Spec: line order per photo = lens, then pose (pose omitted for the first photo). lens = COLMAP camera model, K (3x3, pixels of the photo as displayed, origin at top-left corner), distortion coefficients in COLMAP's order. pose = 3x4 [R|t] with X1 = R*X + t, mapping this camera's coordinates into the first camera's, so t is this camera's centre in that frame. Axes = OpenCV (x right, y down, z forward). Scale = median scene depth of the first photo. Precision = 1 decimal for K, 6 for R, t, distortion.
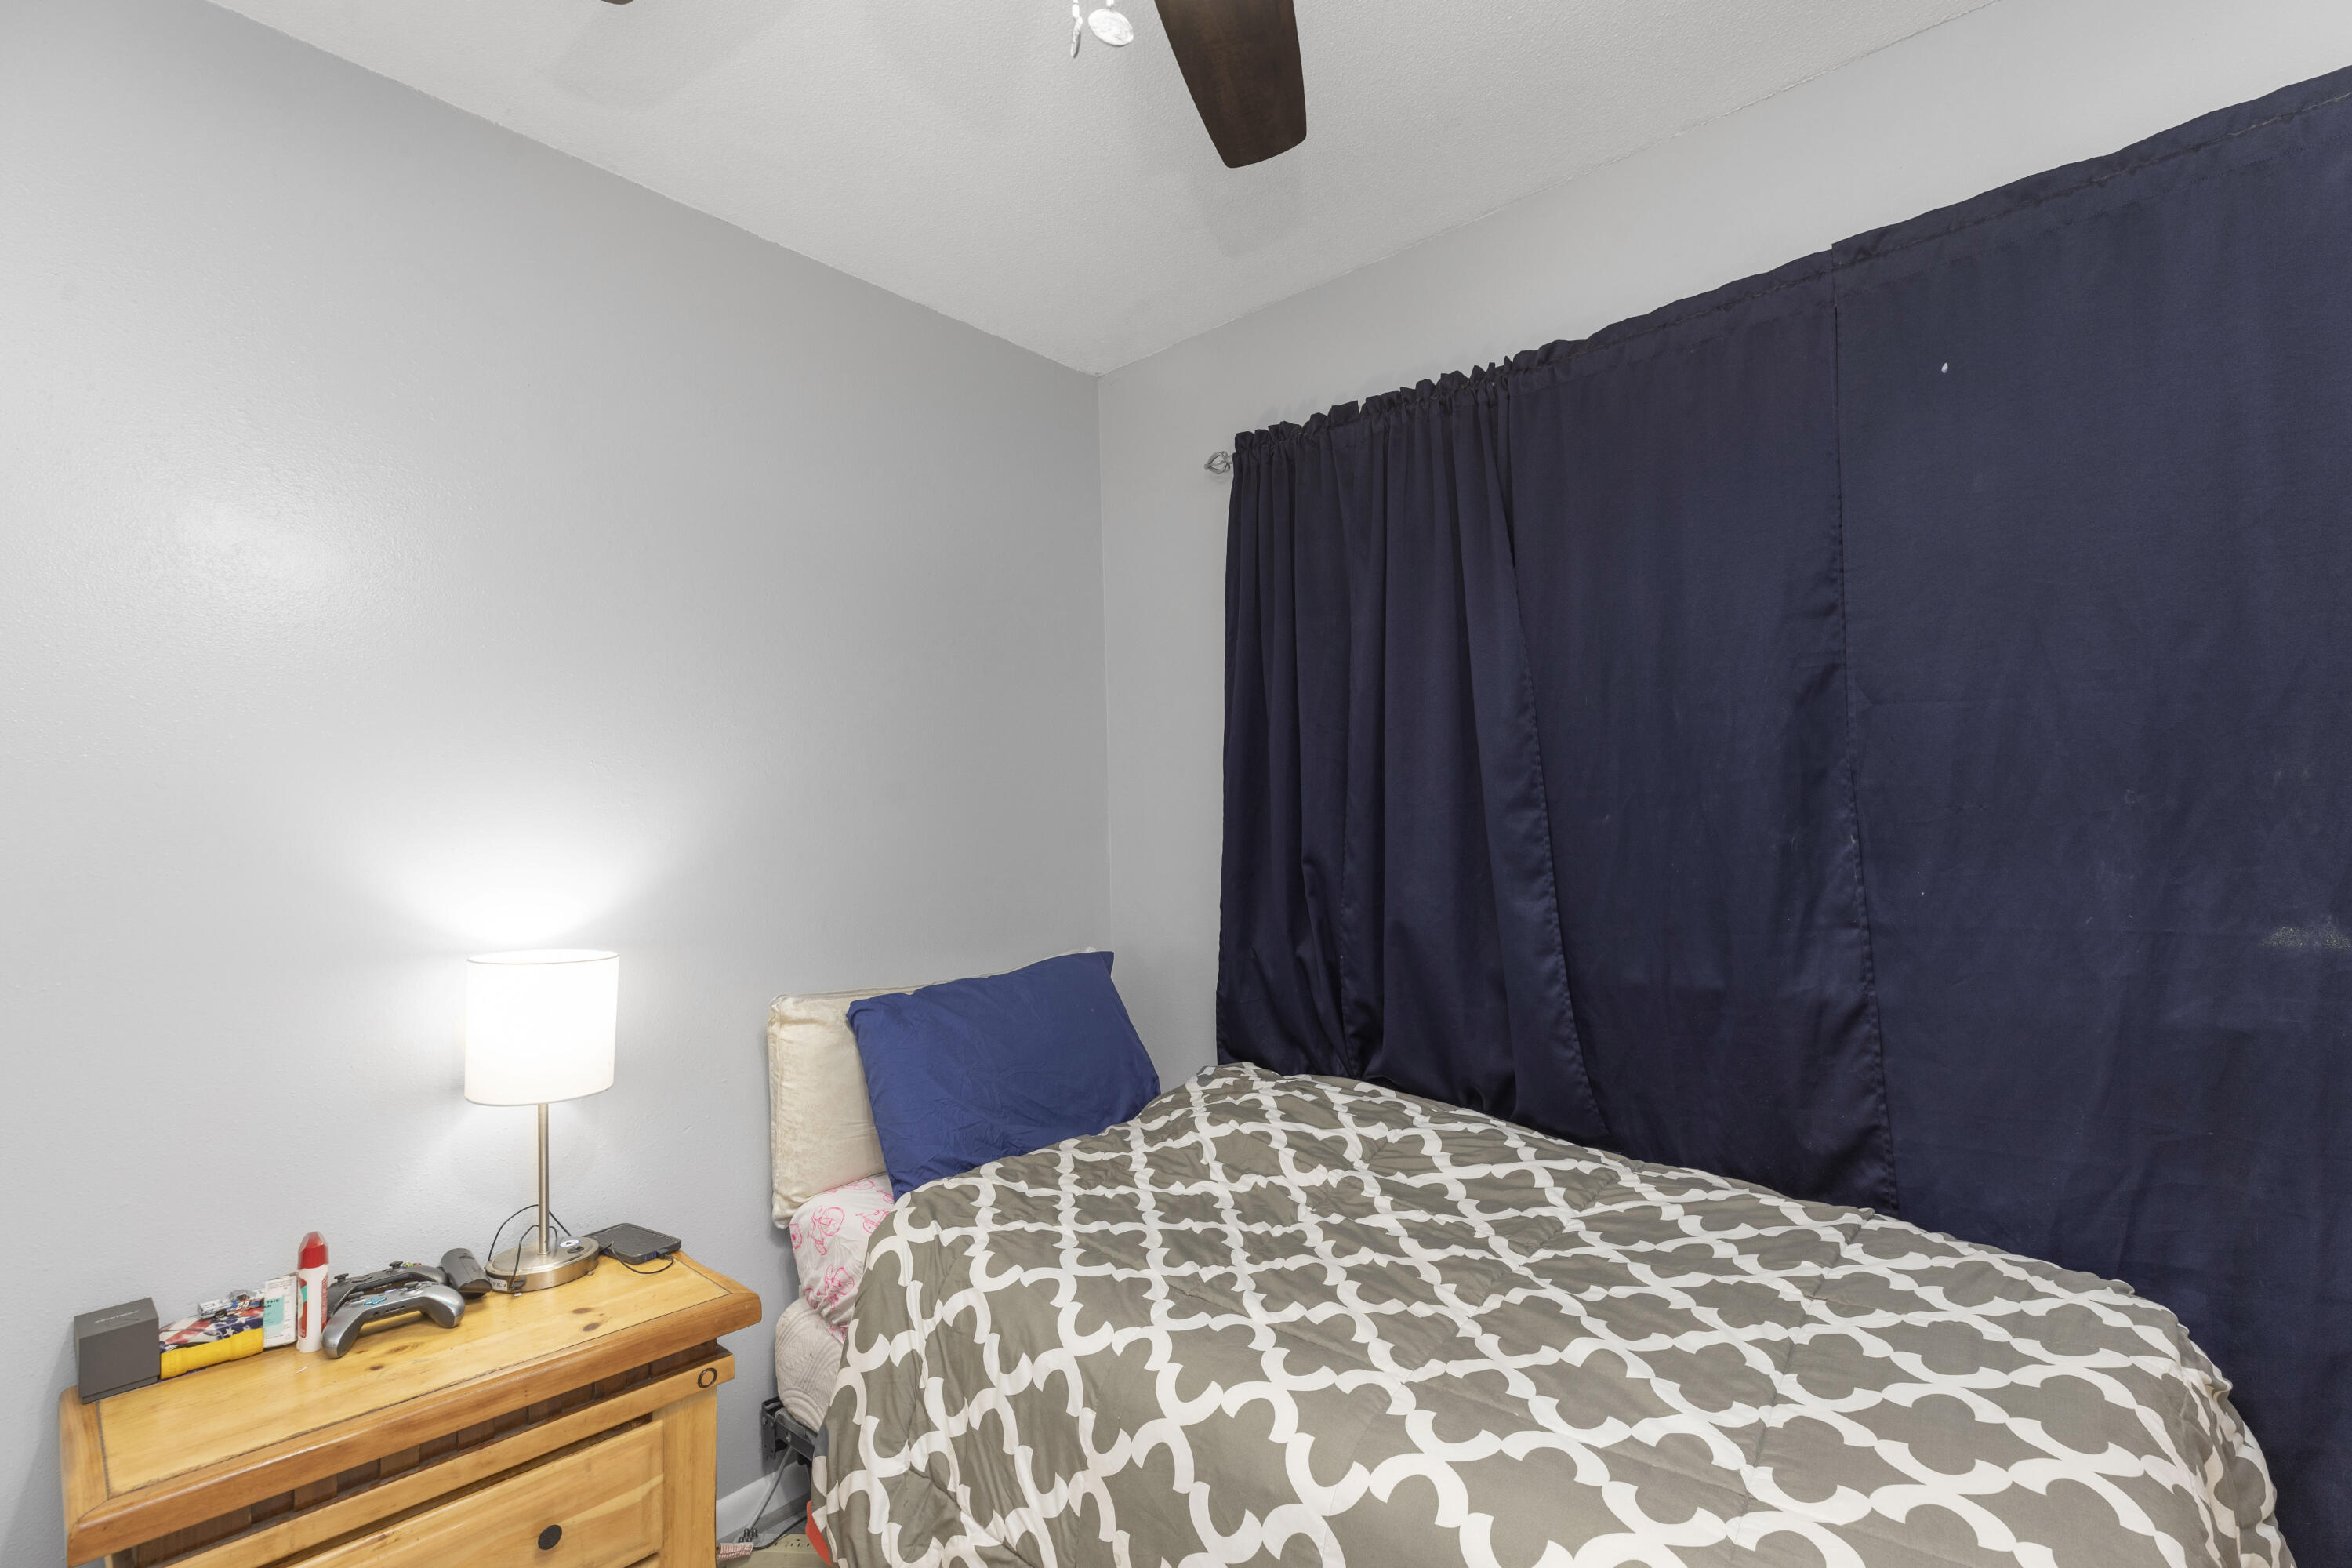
lens RADIAL K [[1077.1, 0, 1184.5], [0, 1077.1, 799.8], [0, 0, 1]] dist [0.002599, -0.000106]
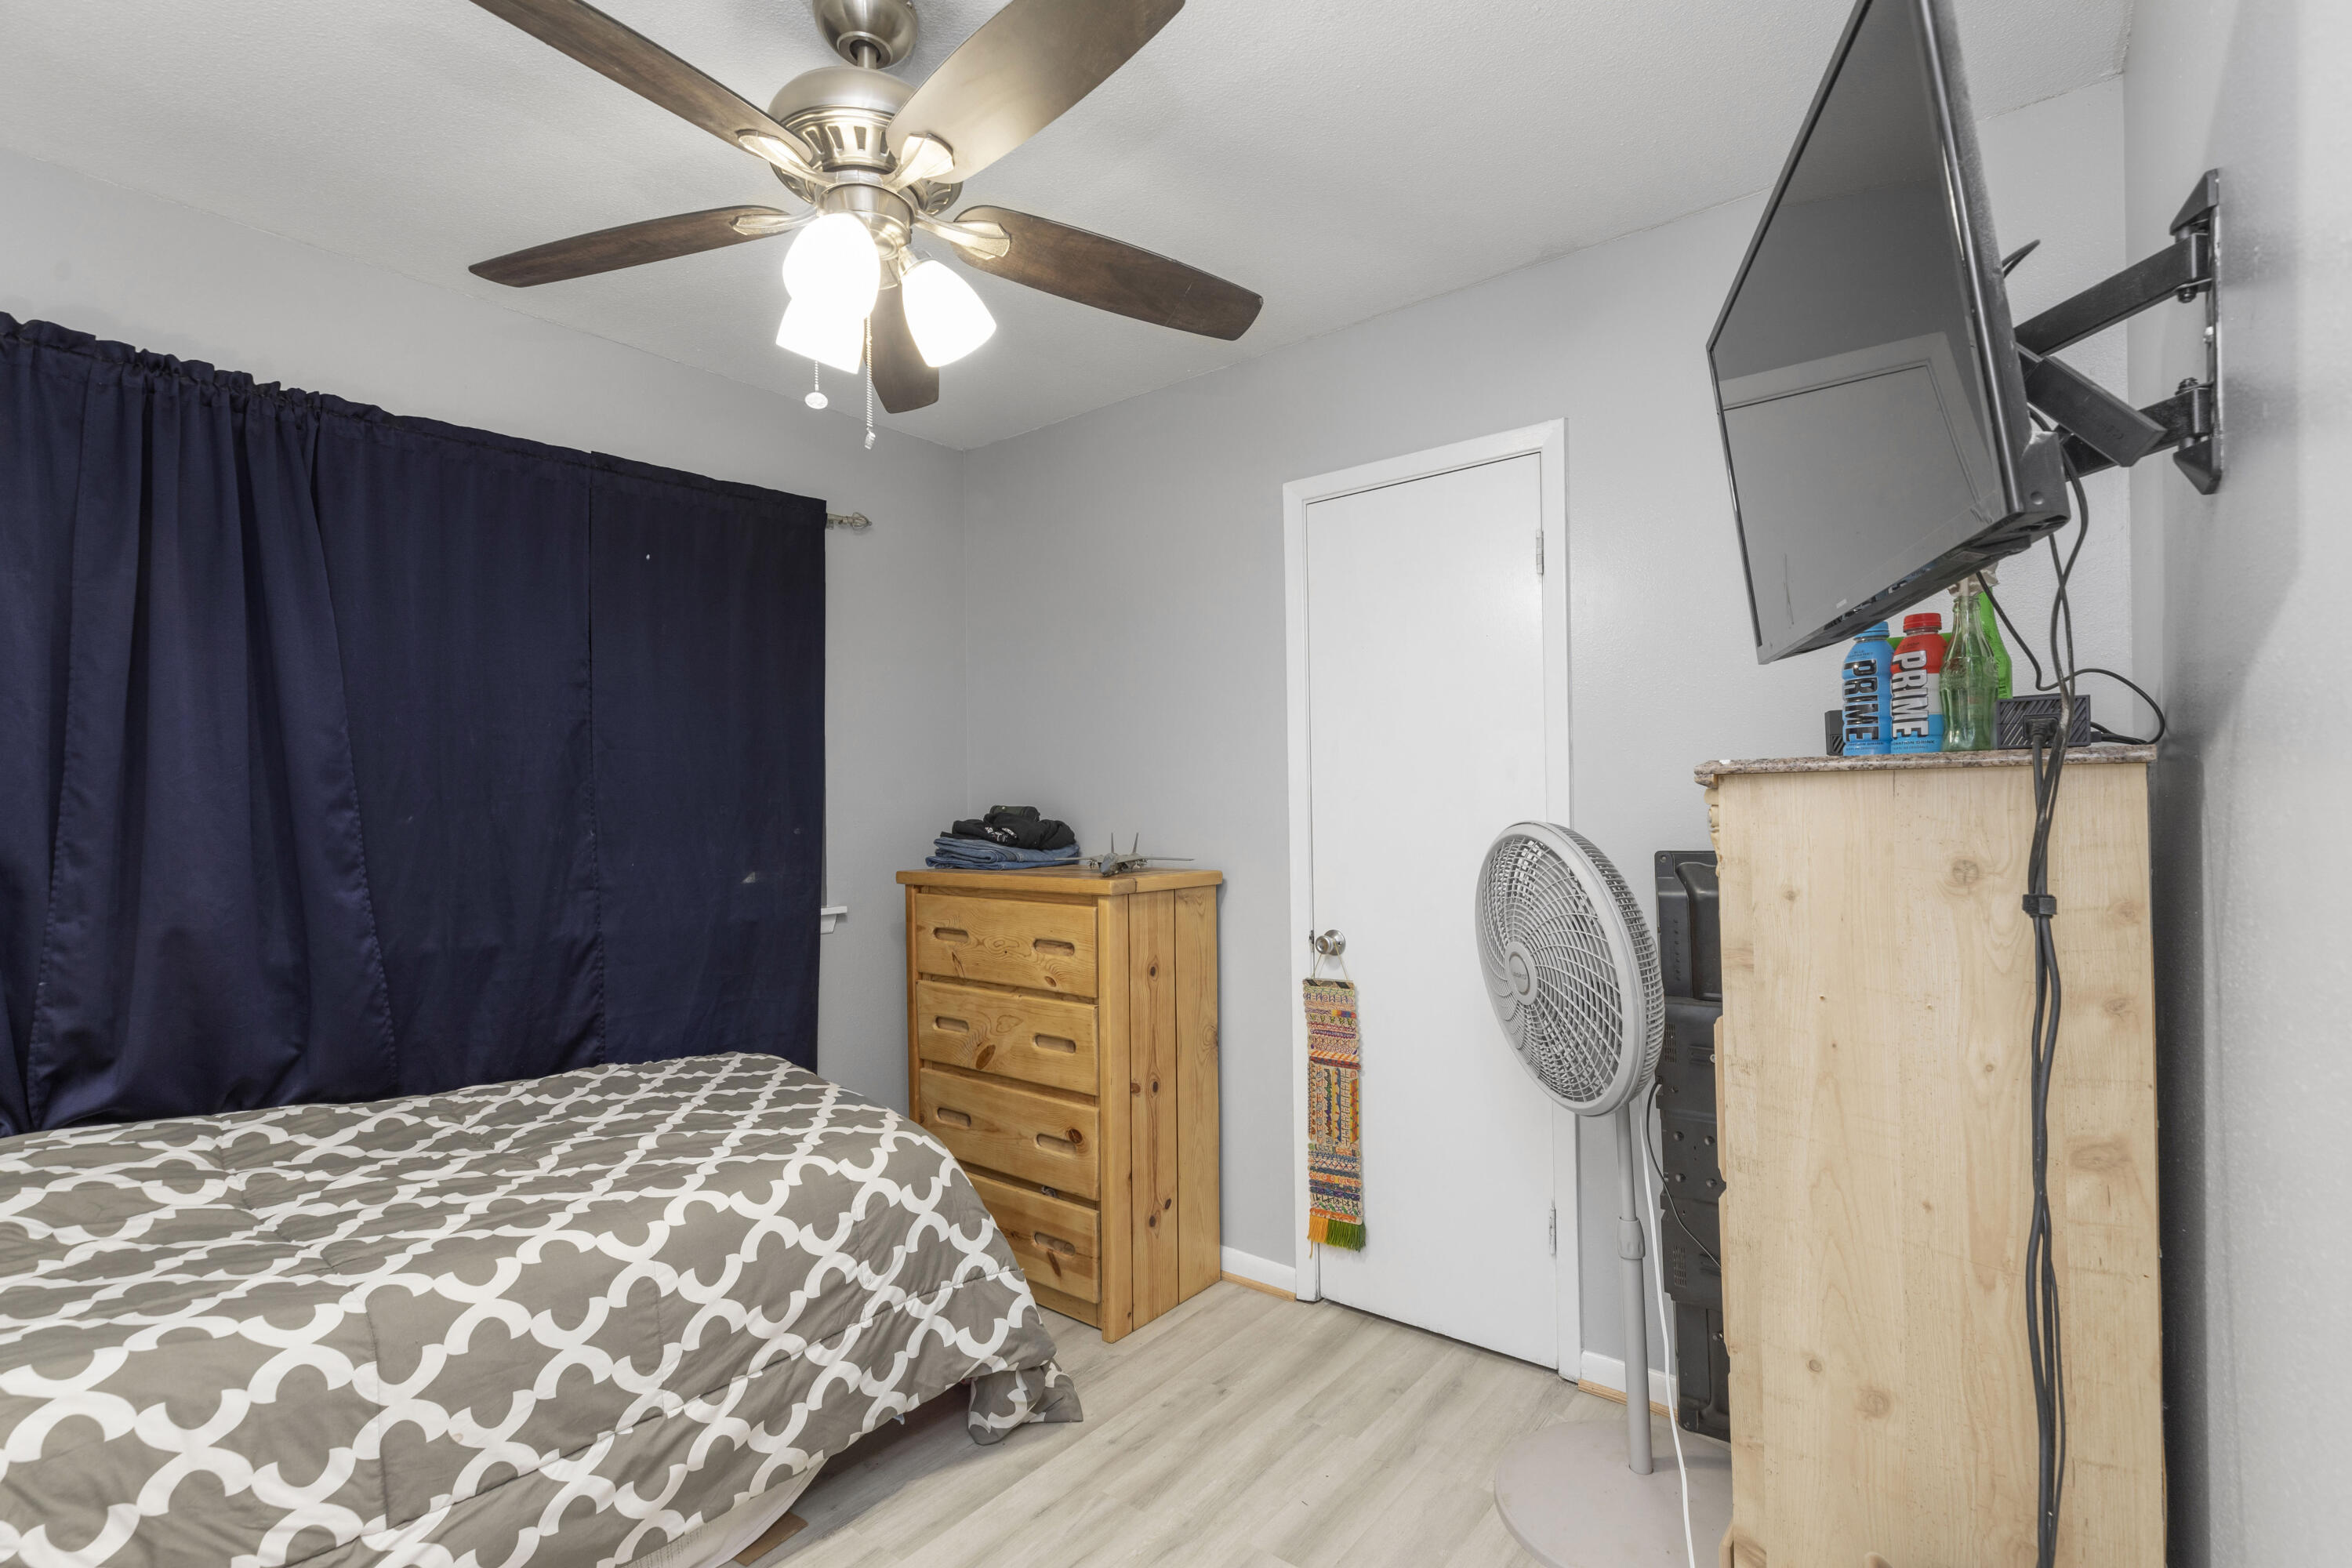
lens RADIAL K [[1106.6, 0, 1216.5], [0, 1106.6, 797.3], [0, 0, 1]] dist [0.003294, -0.000373]
pose [[-0.080282, 0.038293, 0.996036, -1.136095], [-0.000650, 0.999260, -0.038469, 0.049423], [-0.996772, -0.003736, -0.080198, 0.240236]]
